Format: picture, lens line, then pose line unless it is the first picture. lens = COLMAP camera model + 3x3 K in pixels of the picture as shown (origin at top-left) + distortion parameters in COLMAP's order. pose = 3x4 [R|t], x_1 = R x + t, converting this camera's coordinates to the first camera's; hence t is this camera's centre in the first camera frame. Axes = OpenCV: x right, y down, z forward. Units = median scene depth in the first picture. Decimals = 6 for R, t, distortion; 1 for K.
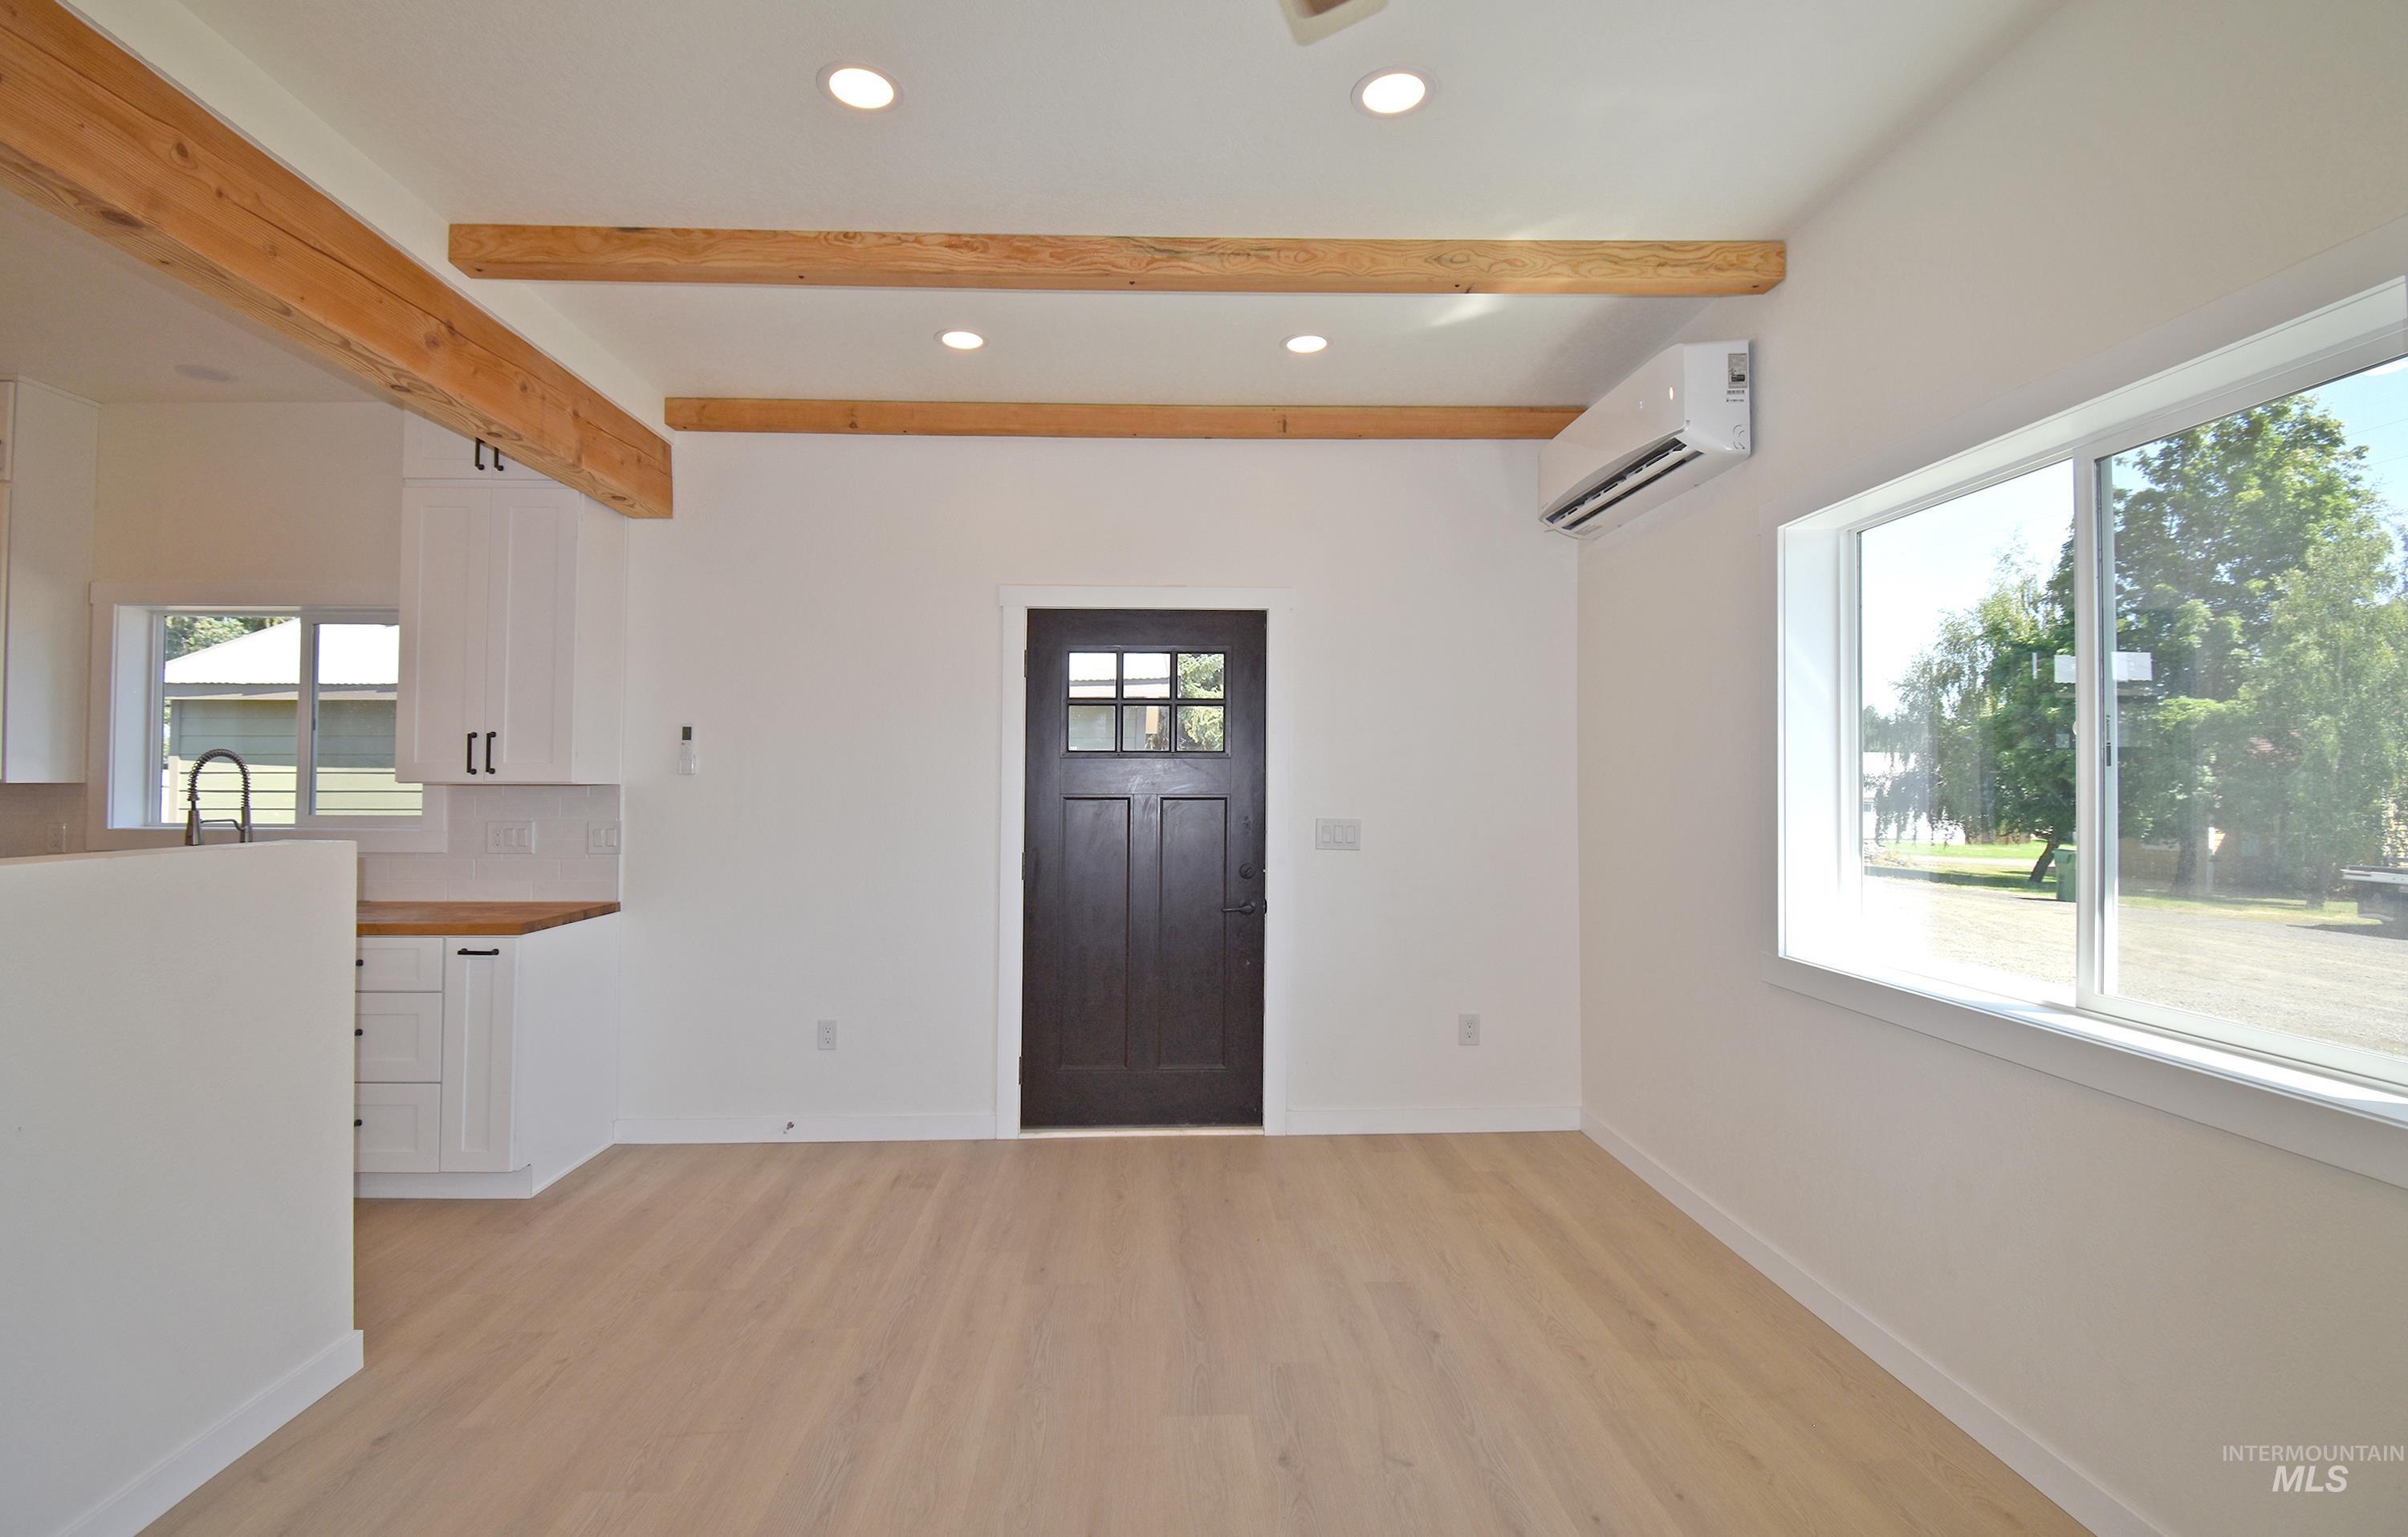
lens RADIAL K [[1068.3, 0, 1201.5], [0, 1068.3, 762.0], [0, 0, 1]] dist [0.006476, 0.000099]
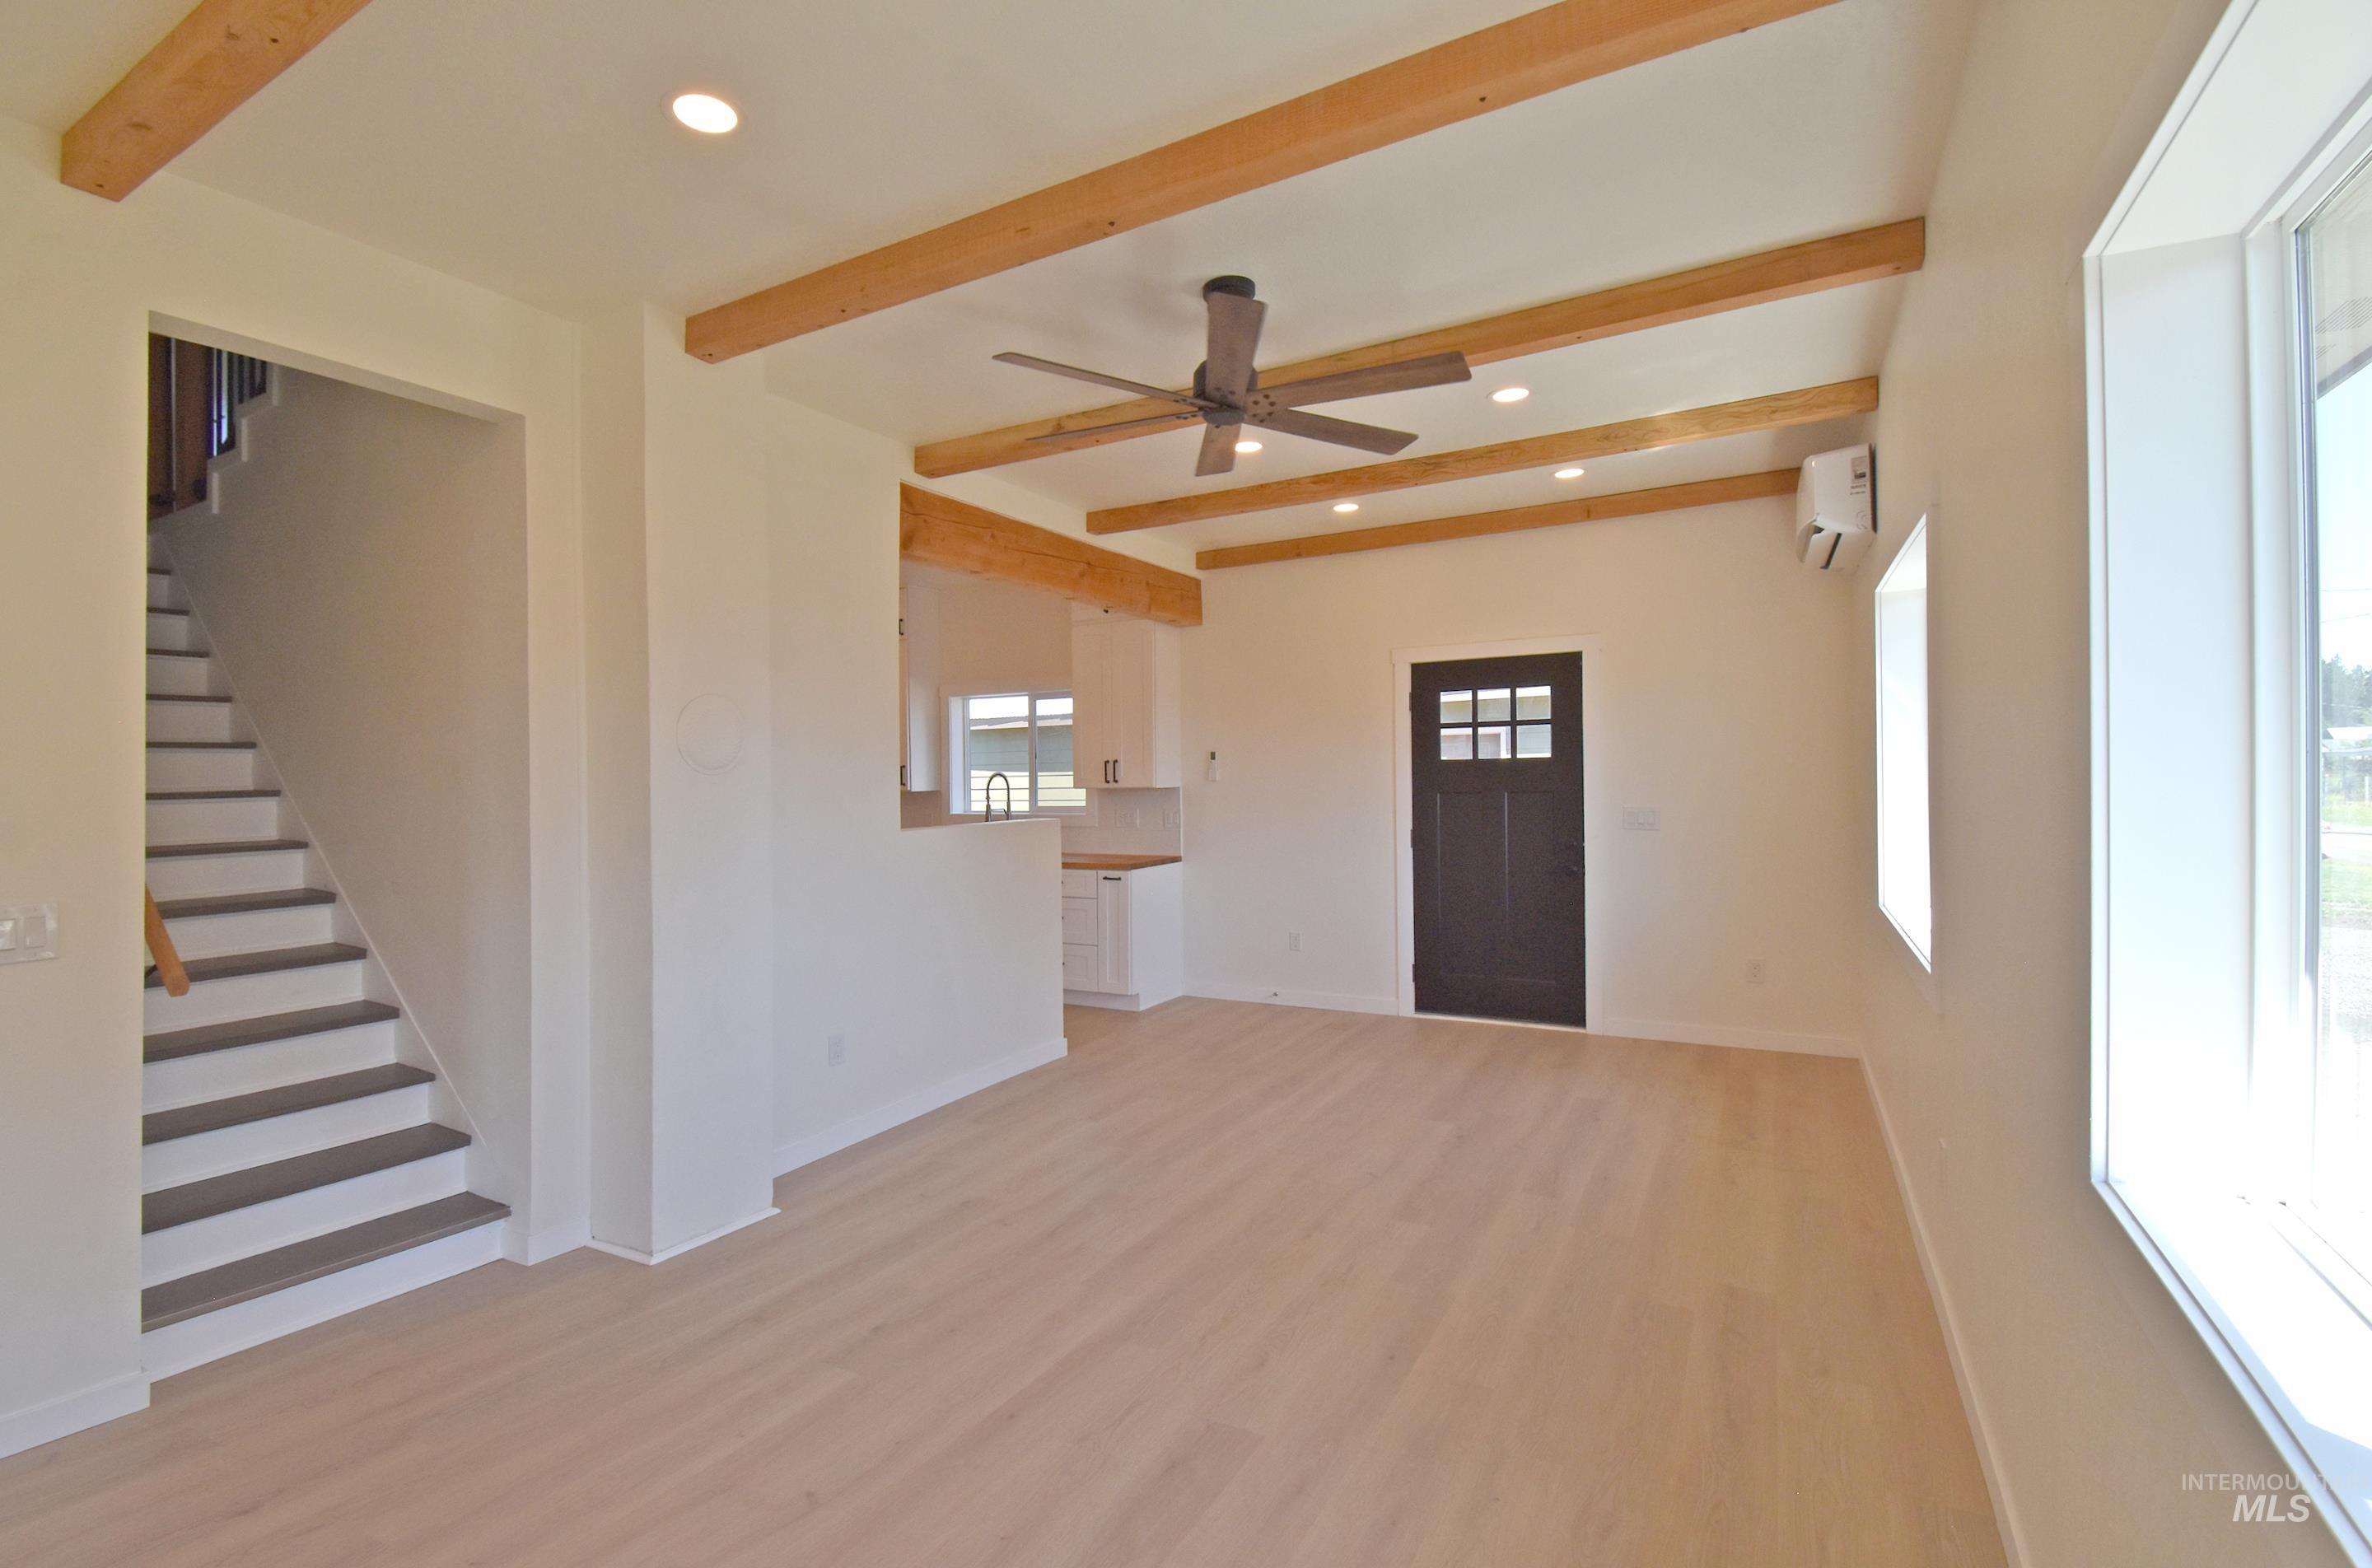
lens RADIAL K [[1083.6, 0, 1185.9], [0, 1083.6, 778.4], [0, 0, 1]] dist [-0.045439, 0.001255]
pose [[0.851209, -0.019352, -0.524470, 0.370877], [0.035363, 0.999164, 0.020526, -0.028118], [0.523634, -0.036018, 0.851182, -0.463347]]
